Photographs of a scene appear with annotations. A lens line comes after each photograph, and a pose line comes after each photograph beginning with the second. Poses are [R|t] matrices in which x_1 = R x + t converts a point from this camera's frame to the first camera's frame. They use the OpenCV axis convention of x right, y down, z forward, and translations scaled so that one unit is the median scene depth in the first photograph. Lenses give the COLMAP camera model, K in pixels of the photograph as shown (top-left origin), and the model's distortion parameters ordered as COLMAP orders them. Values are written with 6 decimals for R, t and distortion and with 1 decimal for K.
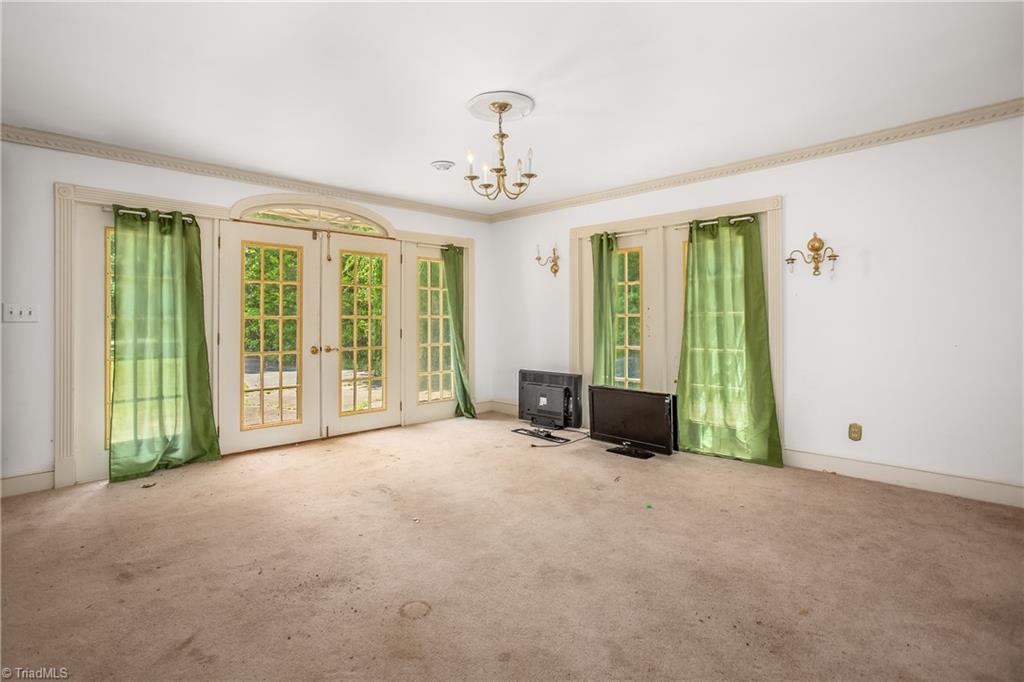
lens RADIAL K [[504.4, 0, 511.4], [0, 504.4, 318.9], [0, 0, 1]] dist [-0.021211, -0.000018]
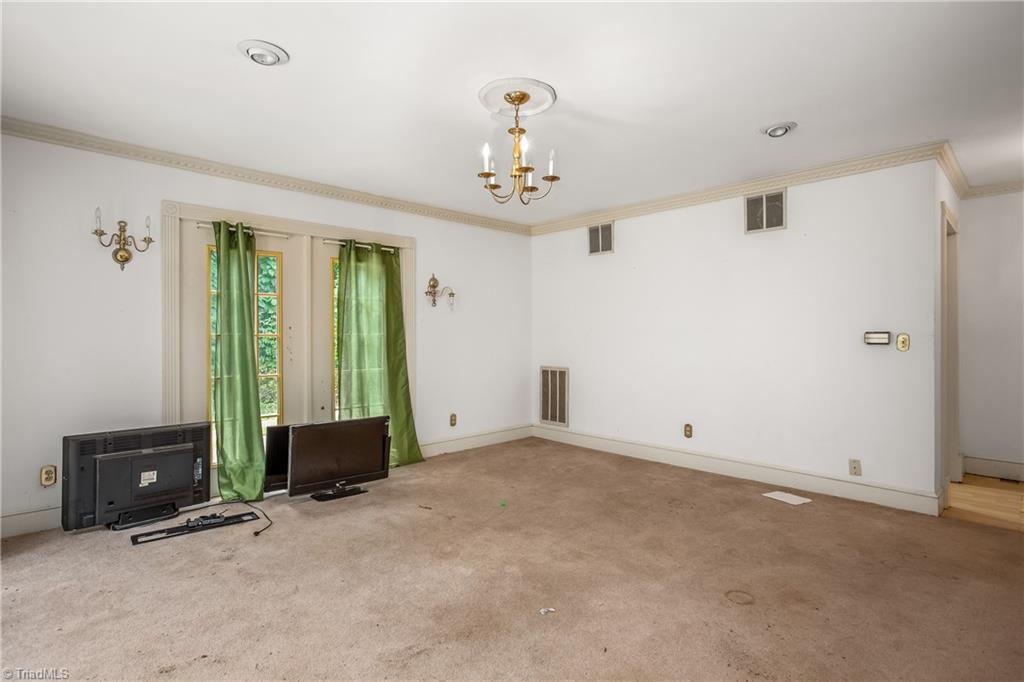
lens RADIAL K [[488.9, 0, 512.0], [0, 488.9, 341.0], [0, 0, 1]] dist [-0.018476, 0.000052]
pose [[0.053860, -0.003221, 0.998543, -0.588695], [-0.001042, 0.999994, 0.003281, -0.001423], [-0.998548, -0.001217, 0.053856, 0.656174]]
